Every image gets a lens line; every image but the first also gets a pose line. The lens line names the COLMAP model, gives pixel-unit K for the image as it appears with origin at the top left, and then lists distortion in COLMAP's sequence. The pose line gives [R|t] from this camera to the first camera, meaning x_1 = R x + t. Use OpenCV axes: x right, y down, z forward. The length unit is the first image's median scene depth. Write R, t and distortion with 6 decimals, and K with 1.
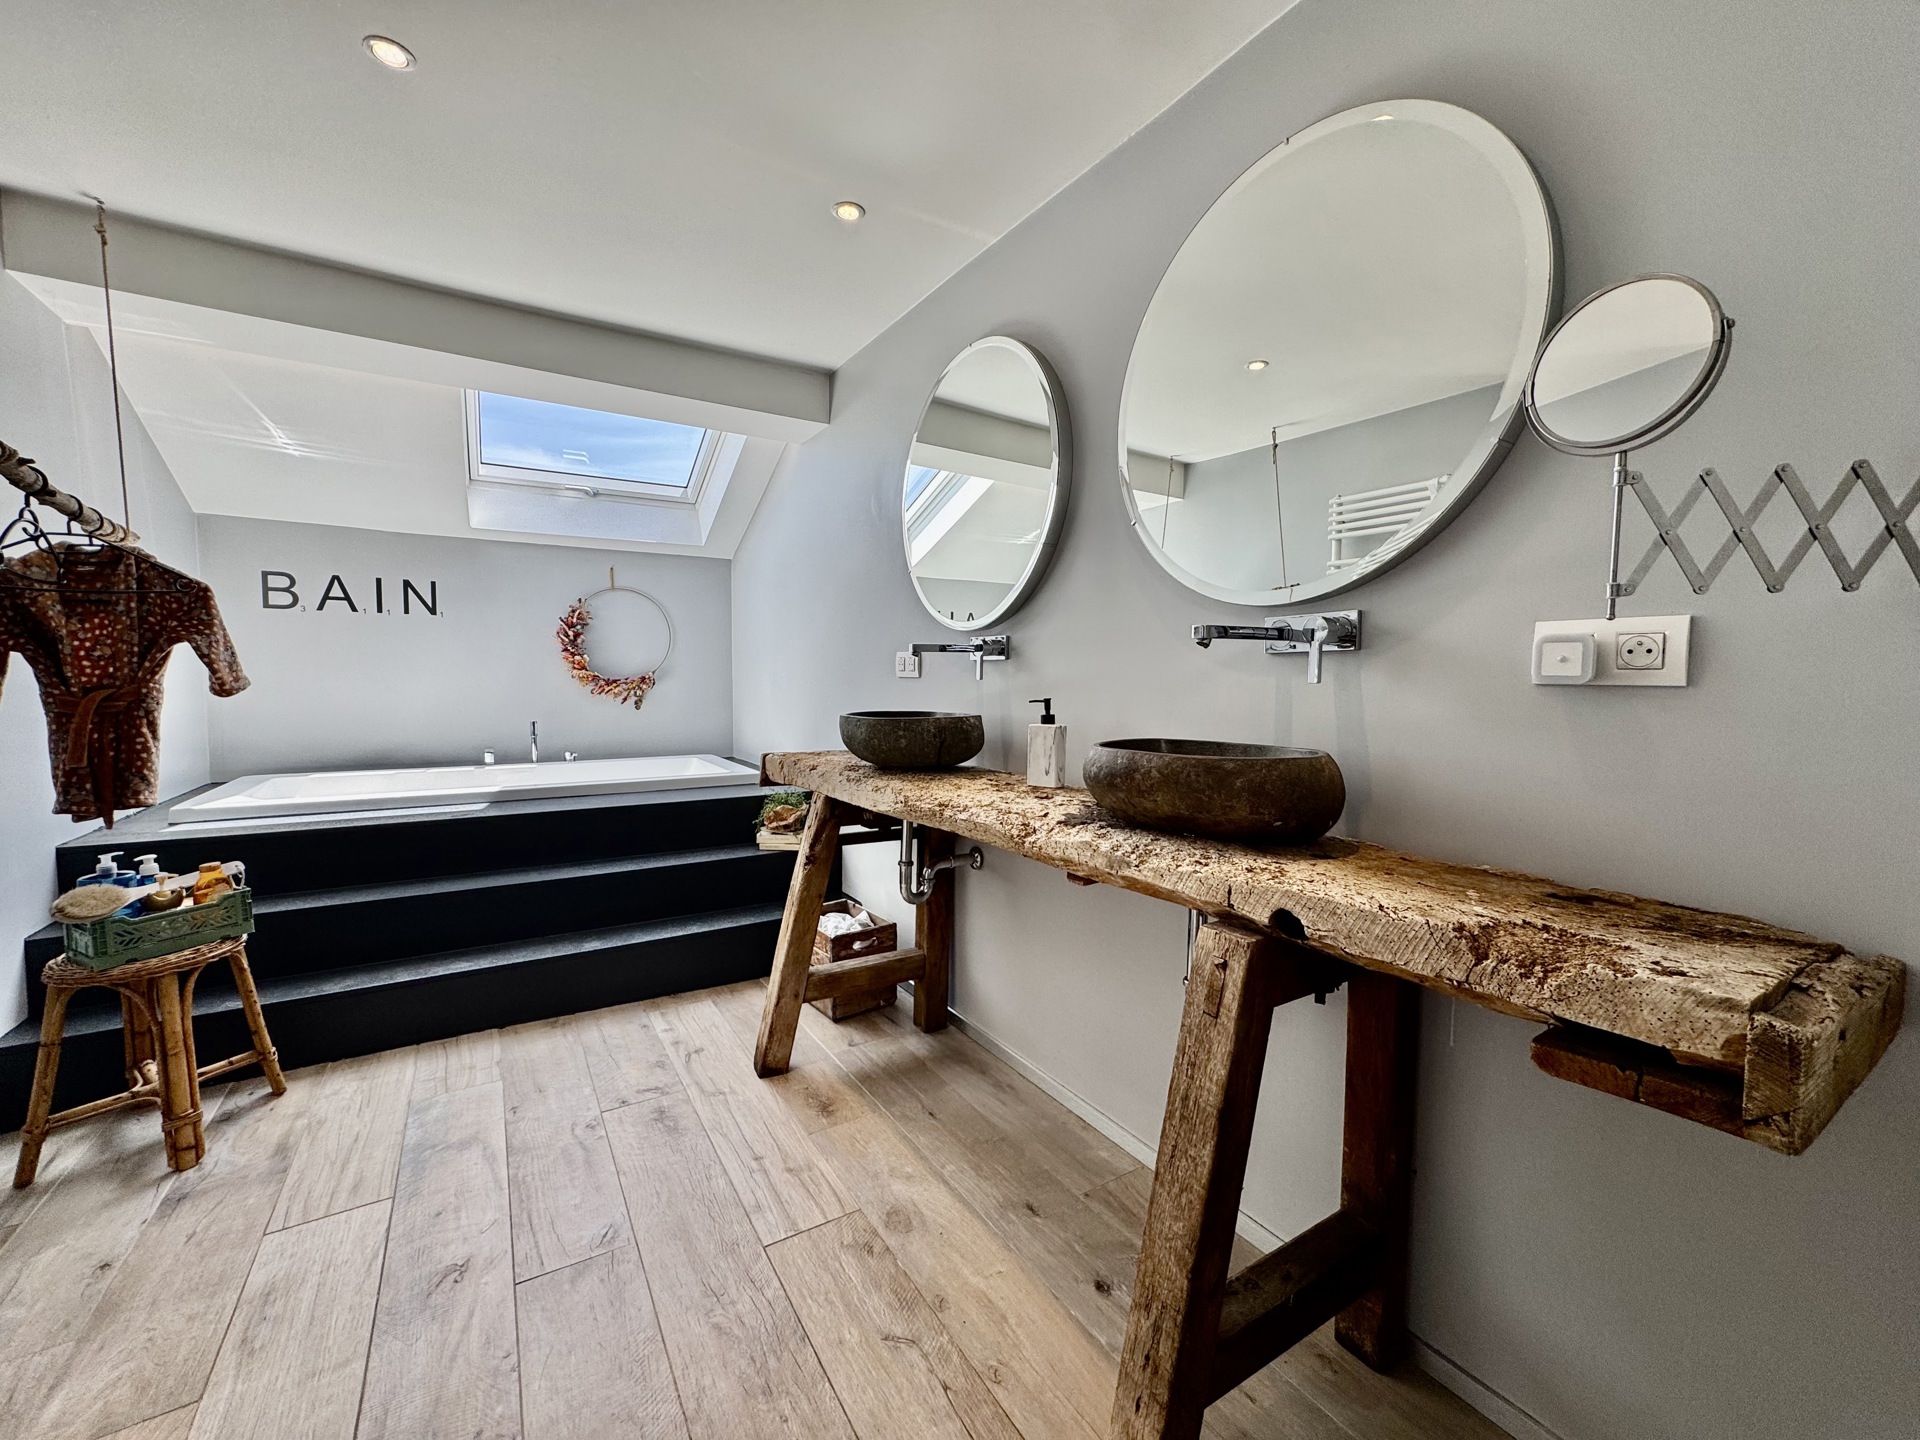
lens RADIAL K [[766.2, 0, 965.8], [0, 766.2, 720.7], [0, 0, 1]] dist [-0.003481, 0.000617]
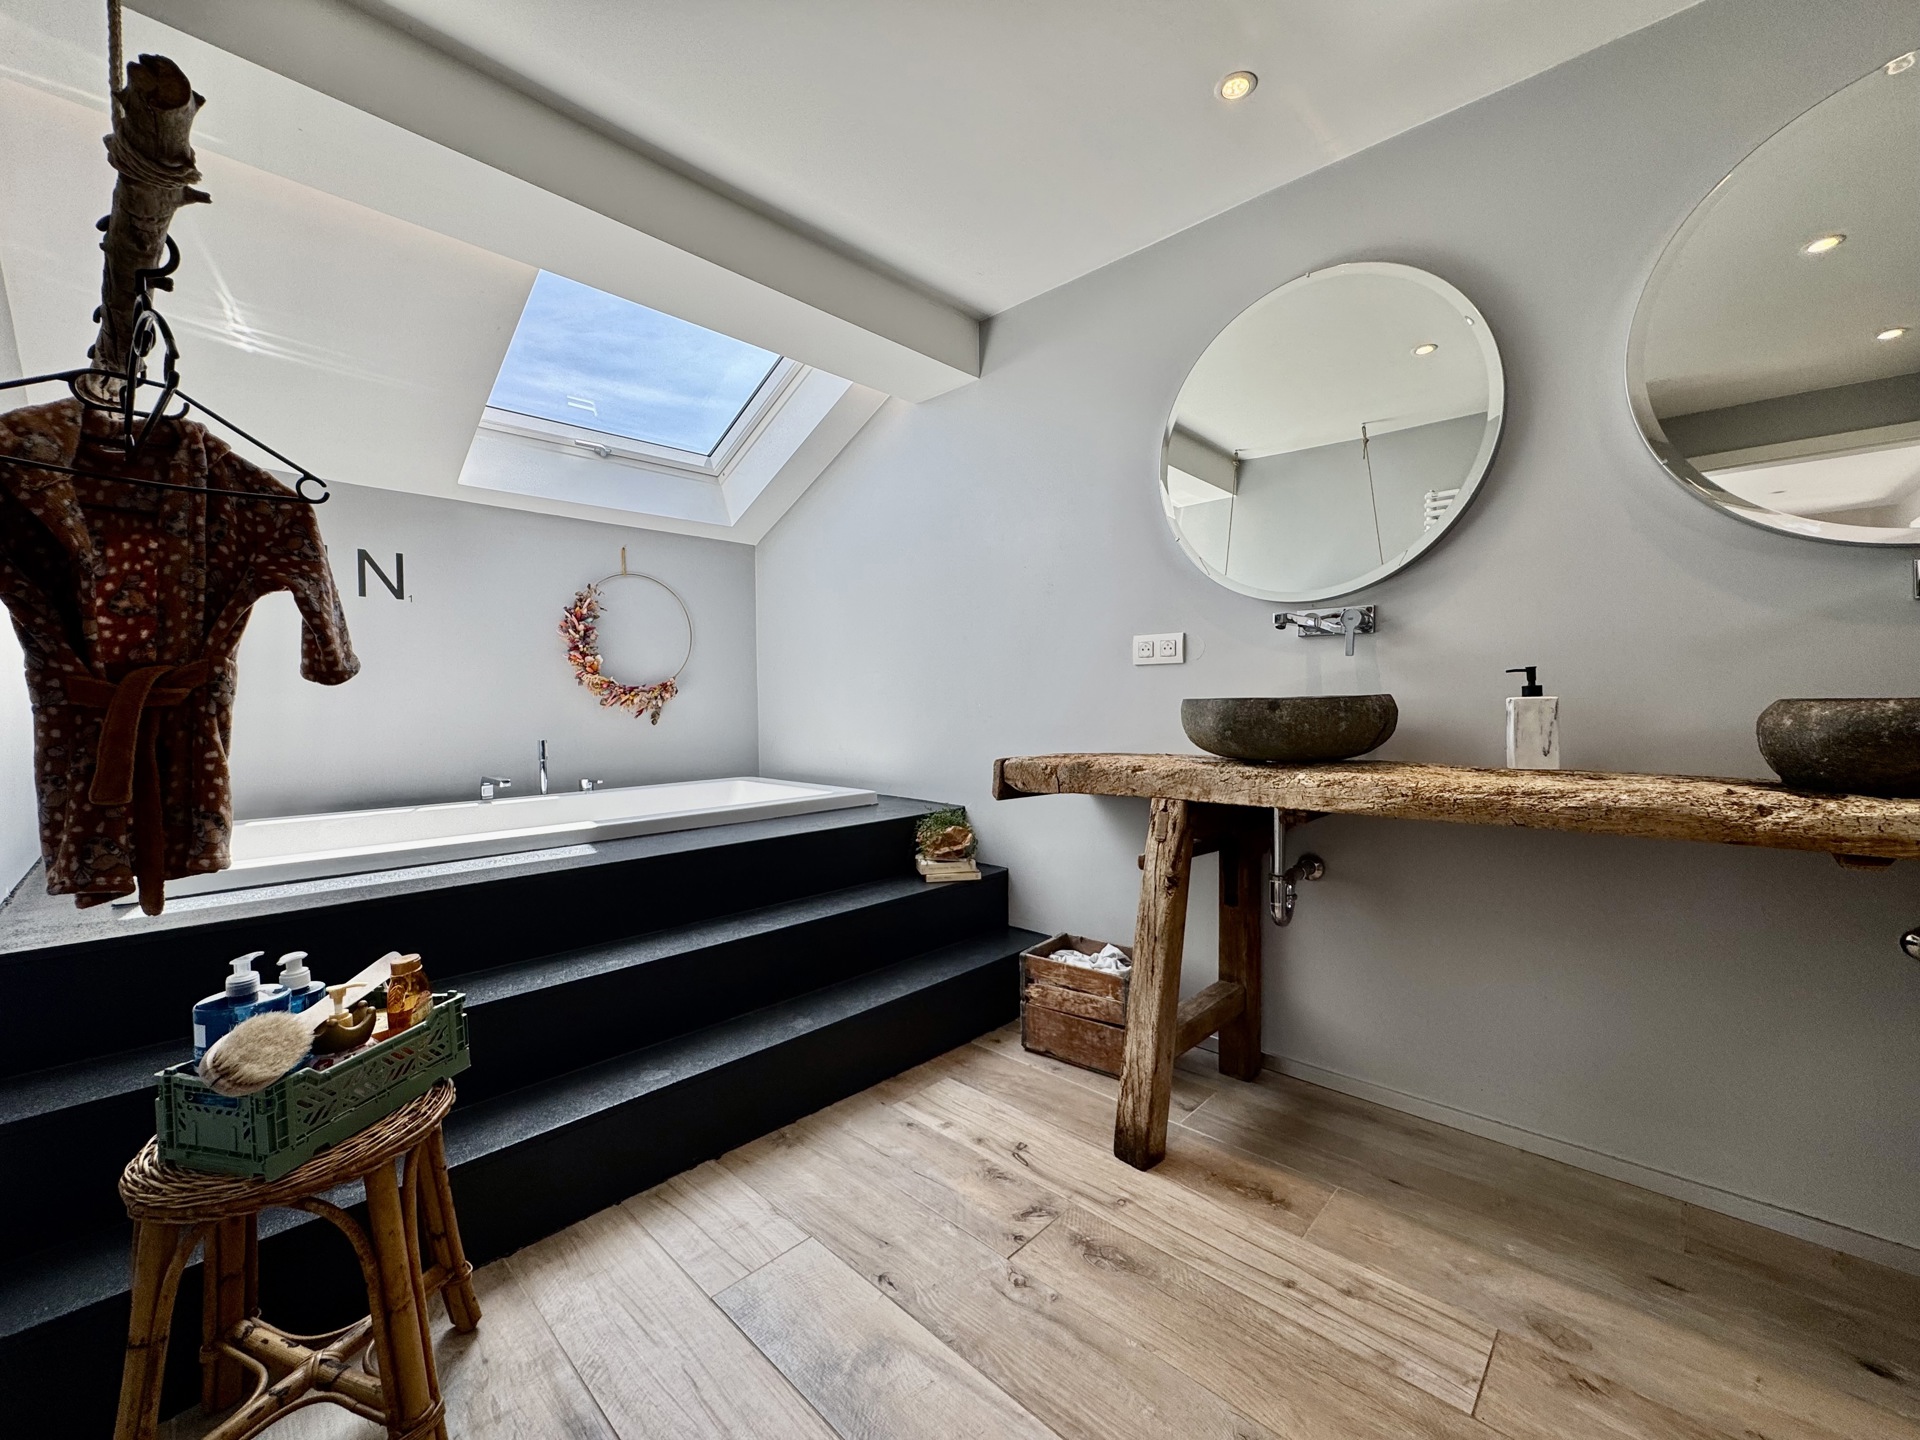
lens RADIAL K [[766.2, 0, 958.4], [0, 766.2, 719.8], [0, 0, 1]] dist [-0.003481, 0.000617]
pose [[0.969468, -0.022672, 0.244168, -0.659679], [0.031421, 0.998994, -0.032000, 0.034036], [-0.243197, 0.038695, 0.969205, 0.296850]]
